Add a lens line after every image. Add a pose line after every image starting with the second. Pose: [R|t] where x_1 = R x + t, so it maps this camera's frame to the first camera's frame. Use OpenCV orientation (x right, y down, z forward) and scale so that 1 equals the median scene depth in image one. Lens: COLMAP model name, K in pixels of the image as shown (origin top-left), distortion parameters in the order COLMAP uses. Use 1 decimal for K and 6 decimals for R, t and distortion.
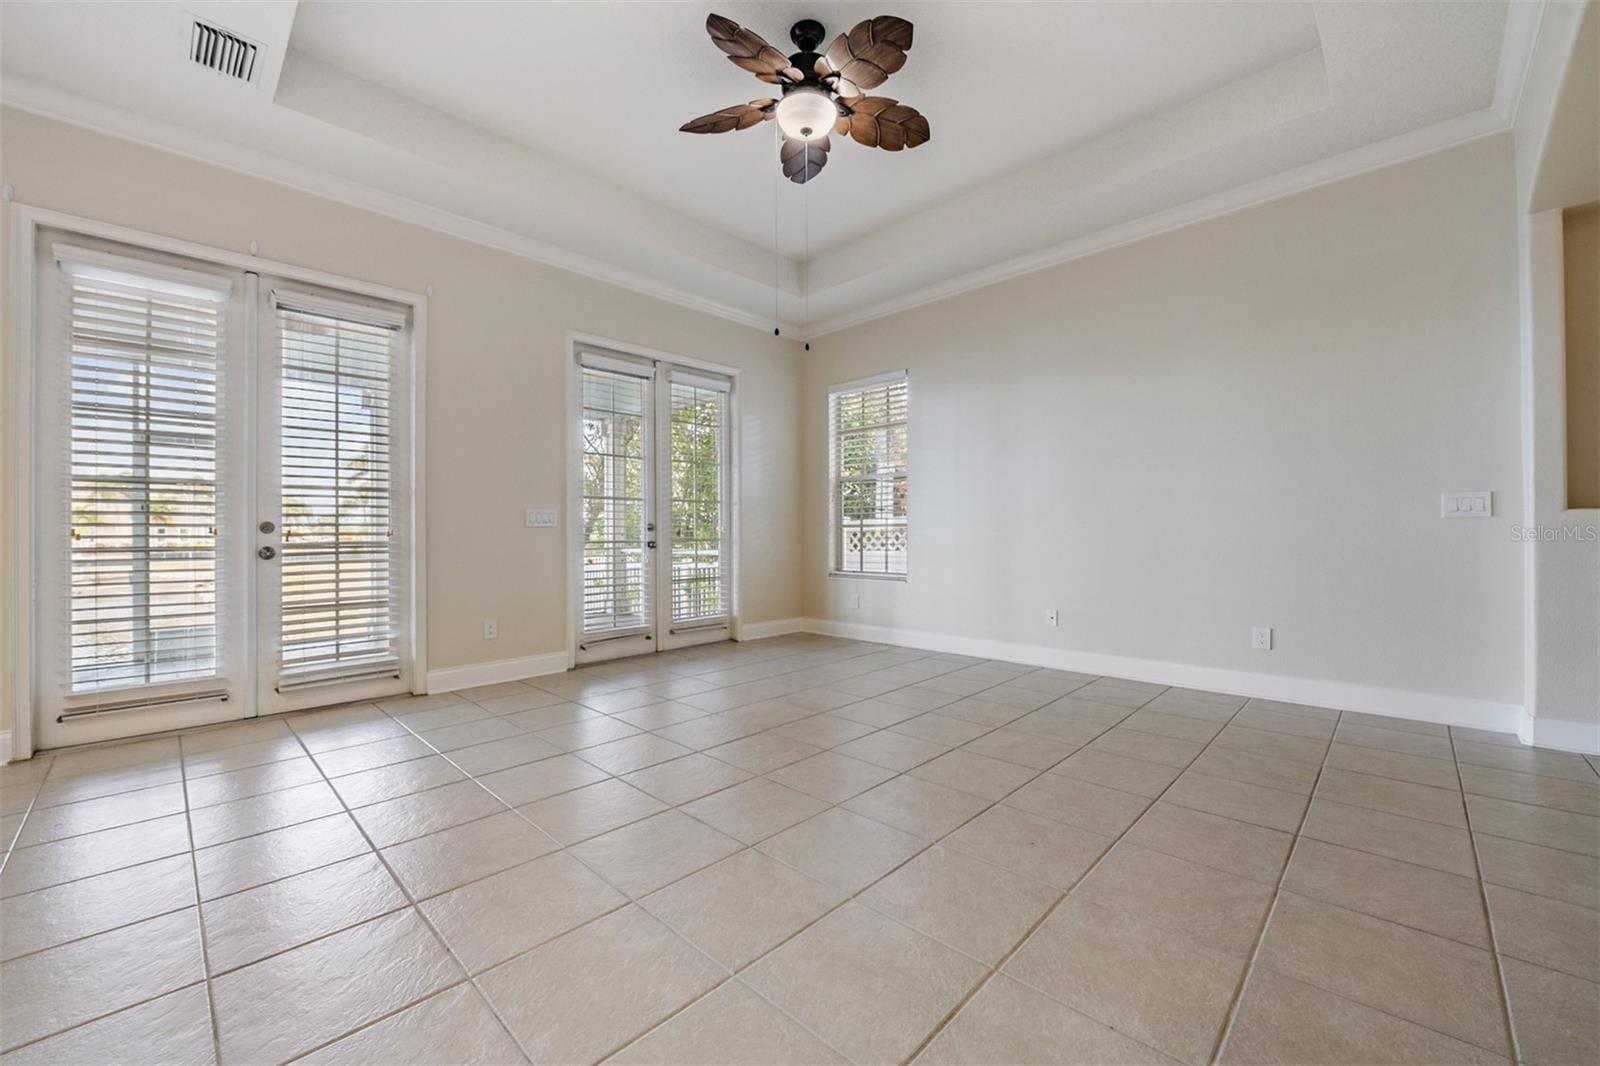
lens RADIAL K [[627.4, 0, 803.3], [0, 627.4, 540.7], [0, 0, 1]] dist [-0.003027, 0.000016]
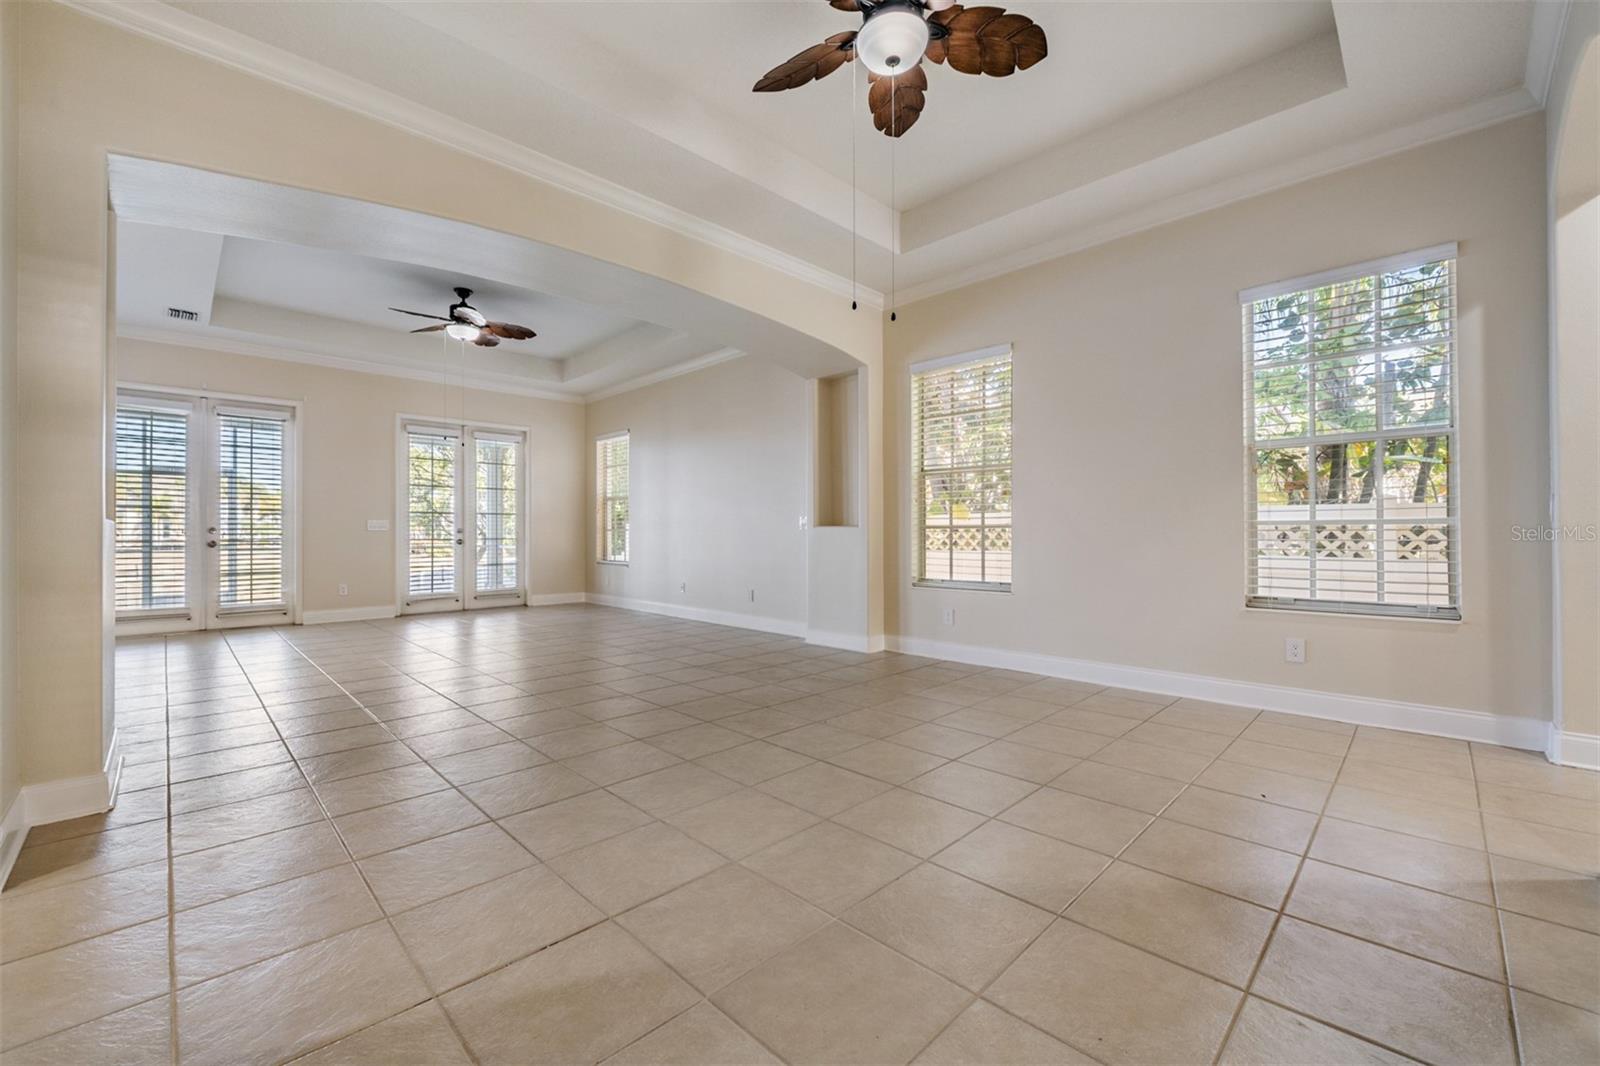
lens RADIAL K [[639.9, 0, 772.9], [0, 639.9, 544.5], [0, 0, 1]] dist [0.001636, 0.000281]
pose [[0.999224, 0.007371, -0.038683, 0.688061], [-0.007360, 0.999973, 0.000430, 0.006997], [0.038685, -0.000145, 0.999251, -0.656984]]
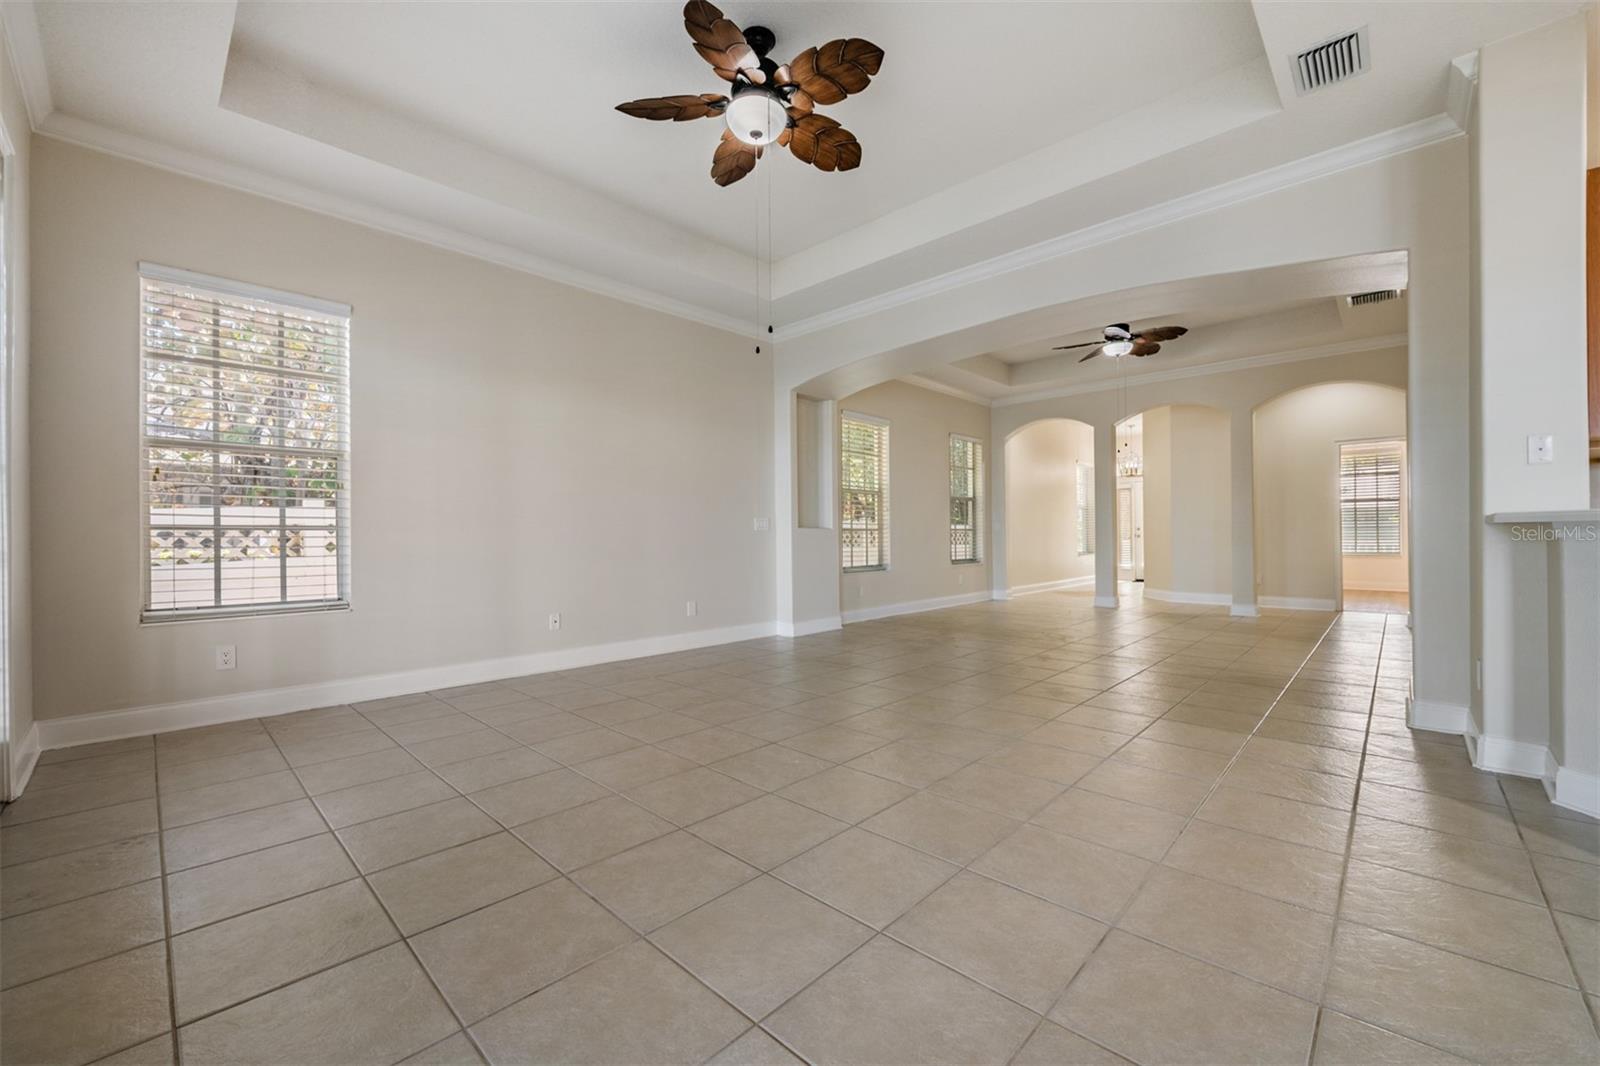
lens RADIAL K [[630.2, 0, 800.0], [0, 630.2, 533.0], [0, 0, 1]] dist [-0.045441, 0.000076]
pose [[-0.018705, 0.014858, 0.999715, -0.611786], [0.020542, 0.999684, -0.014473, 0.003073], [-0.999614, 0.020265, -0.019004, 0.613461]]
